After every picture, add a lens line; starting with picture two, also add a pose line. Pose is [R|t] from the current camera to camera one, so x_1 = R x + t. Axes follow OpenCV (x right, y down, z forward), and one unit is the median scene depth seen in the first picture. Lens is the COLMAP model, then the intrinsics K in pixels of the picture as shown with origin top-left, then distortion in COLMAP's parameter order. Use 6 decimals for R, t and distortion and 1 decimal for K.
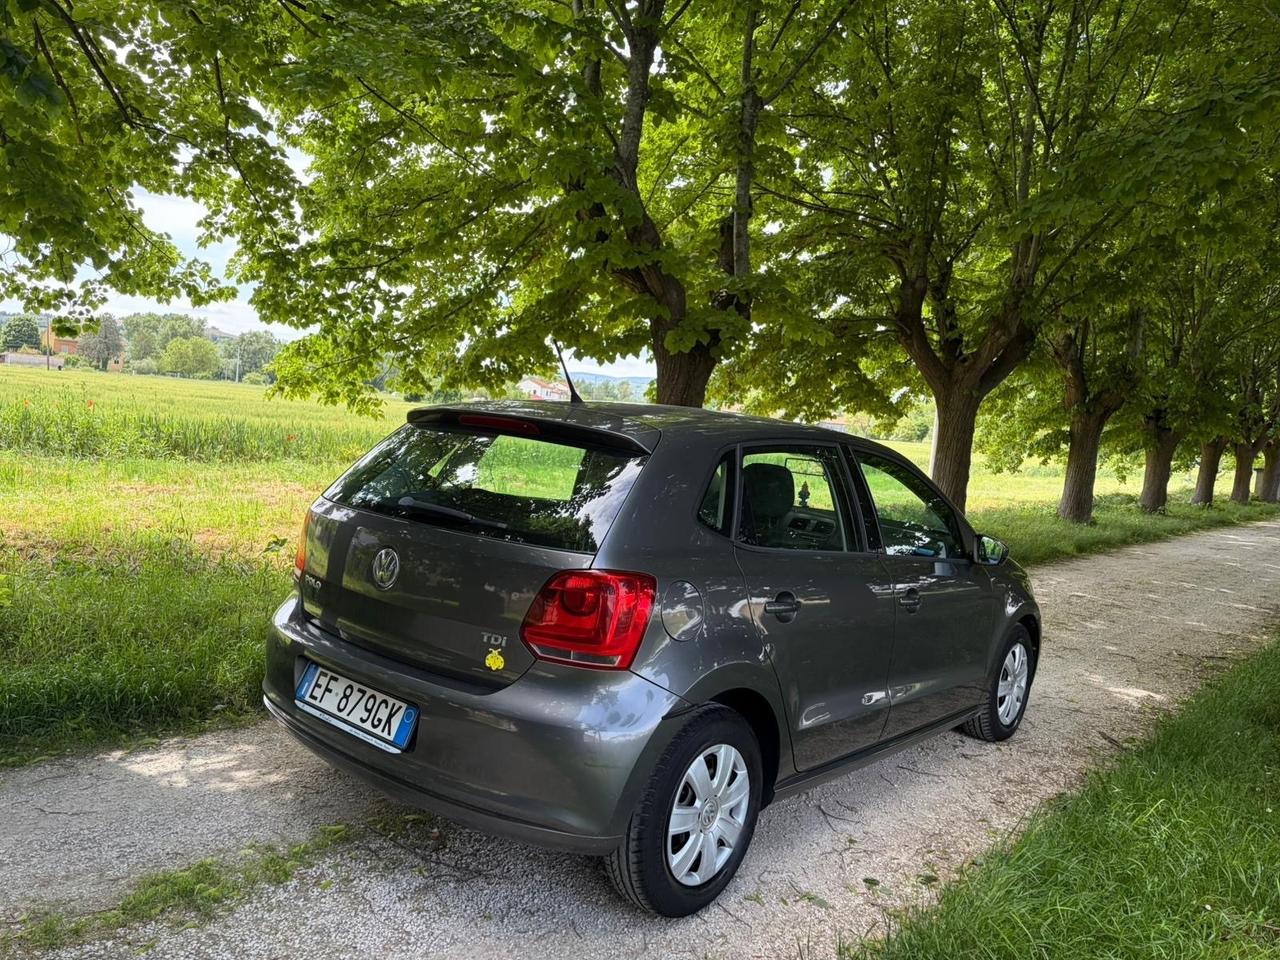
lens RADIAL K [[992.4, 0, 632.4], [0, 992.4, 472.6], [0, 0, 1]] dist [0.017854, -0.000630]
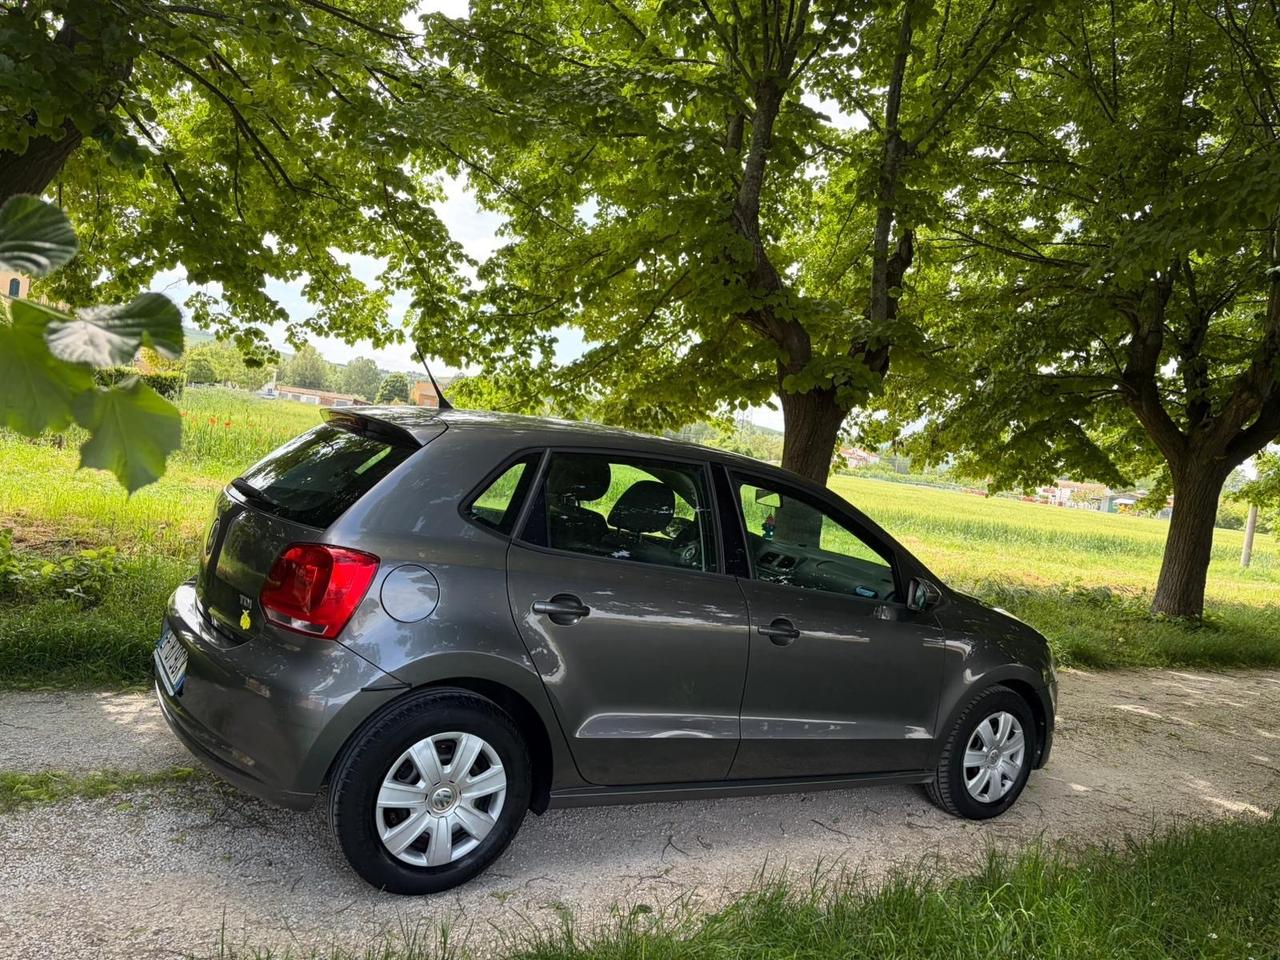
lens RADIAL K [[992.4, 0, 632.4], [0, 992.4, 472.6], [0, 0, 1]] dist [0.017854, -0.000630]
pose [[0.950692, 0.048961, -0.306246, 0.185812], [-0.068599, 0.996199, -0.053689, 0.015338], [0.302453, 0.072050, 0.950437, 0.016643]]
